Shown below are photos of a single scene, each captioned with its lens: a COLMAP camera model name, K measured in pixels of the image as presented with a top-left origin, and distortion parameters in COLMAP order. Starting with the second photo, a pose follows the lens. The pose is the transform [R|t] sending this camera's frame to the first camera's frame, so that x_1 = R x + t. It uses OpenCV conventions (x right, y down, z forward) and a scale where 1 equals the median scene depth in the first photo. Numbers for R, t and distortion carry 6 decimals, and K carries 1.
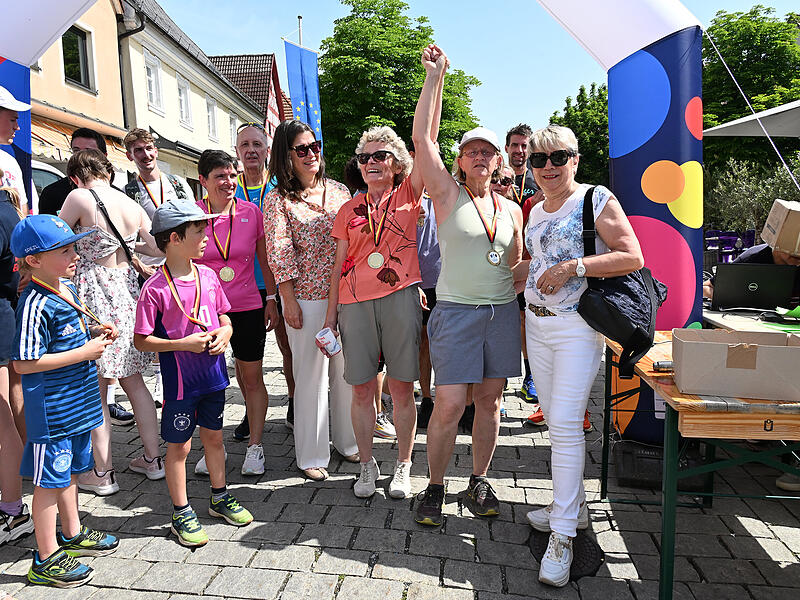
lens RADIAL K [[583.1, 0, 400.0], [0, 583.1, 300.0], [0, 0, 1]] dist [-0.003291, -0.003760]
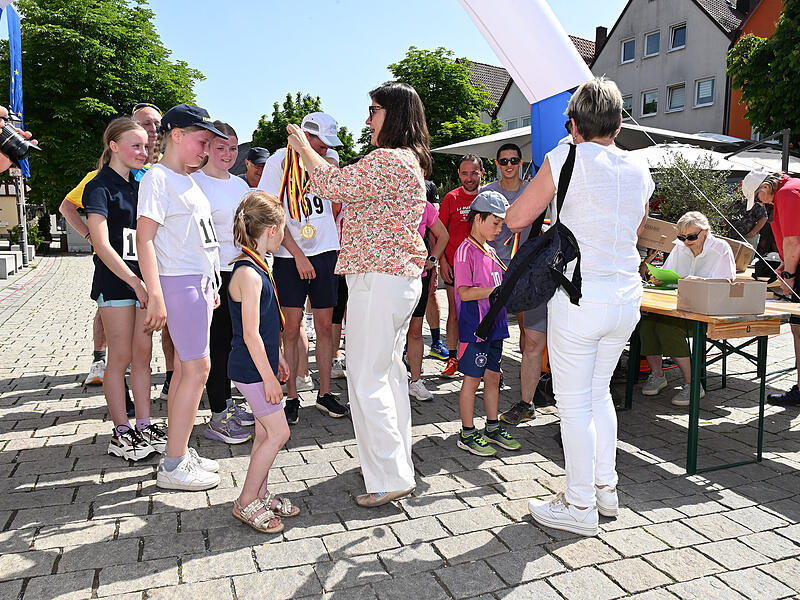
lens RADIAL K [[583.1, 0, 400.0], [0, 583.1, 300.0], [0, 0, 1]] dist [-0.003291, -0.003760]
pose [[0.870059, -0.038497, 0.491442, -0.080495], [0.040515, 0.999158, 0.006541, 0.005050], [-0.491279, 0.014220, 0.870886, -0.000927]]
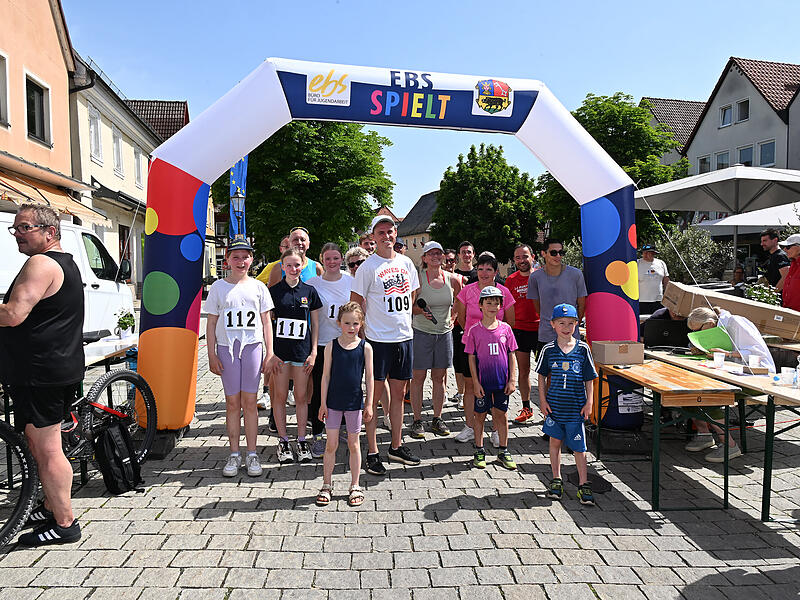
lens RADIAL K [[583.1, 0, 400.0], [0, 583.1, 300.0], [0, 0, 1]] dist [-0.003291, -0.003760]
pose [[0.981604, 0.002004, 0.190919, -0.065001], [0.011281, 0.997589, -0.068473, -0.001850], [-0.190596, 0.069367, 0.979215, -0.070361]]
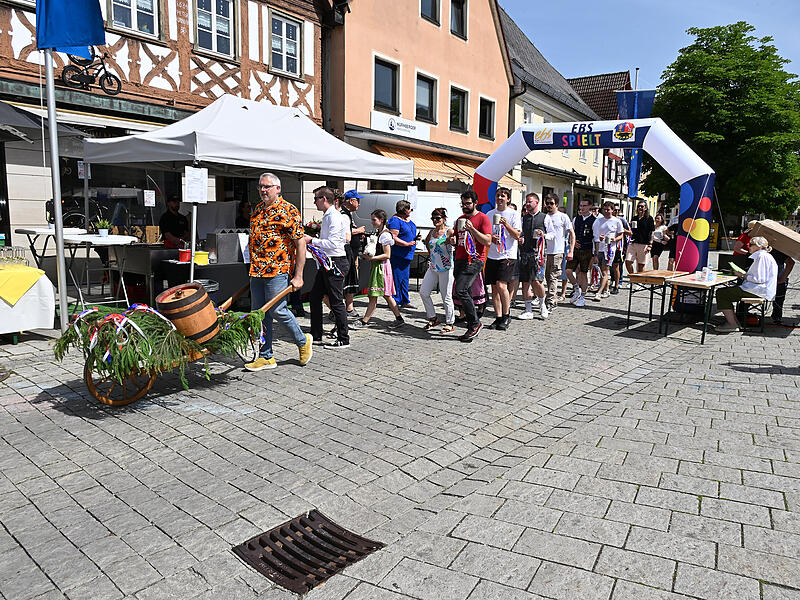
lens RADIAL K [[583.1, 0, 400.0], [0, 583.1, 300.0], [0, 0, 1]] dist [-0.003291, -0.003760]
pose [[0.837035, 0.107390, -0.536507, 0.106247], [-0.098247, 0.994112, 0.045706, 0.024576], [0.538256, 0.014452, 0.842657, -0.300431]]
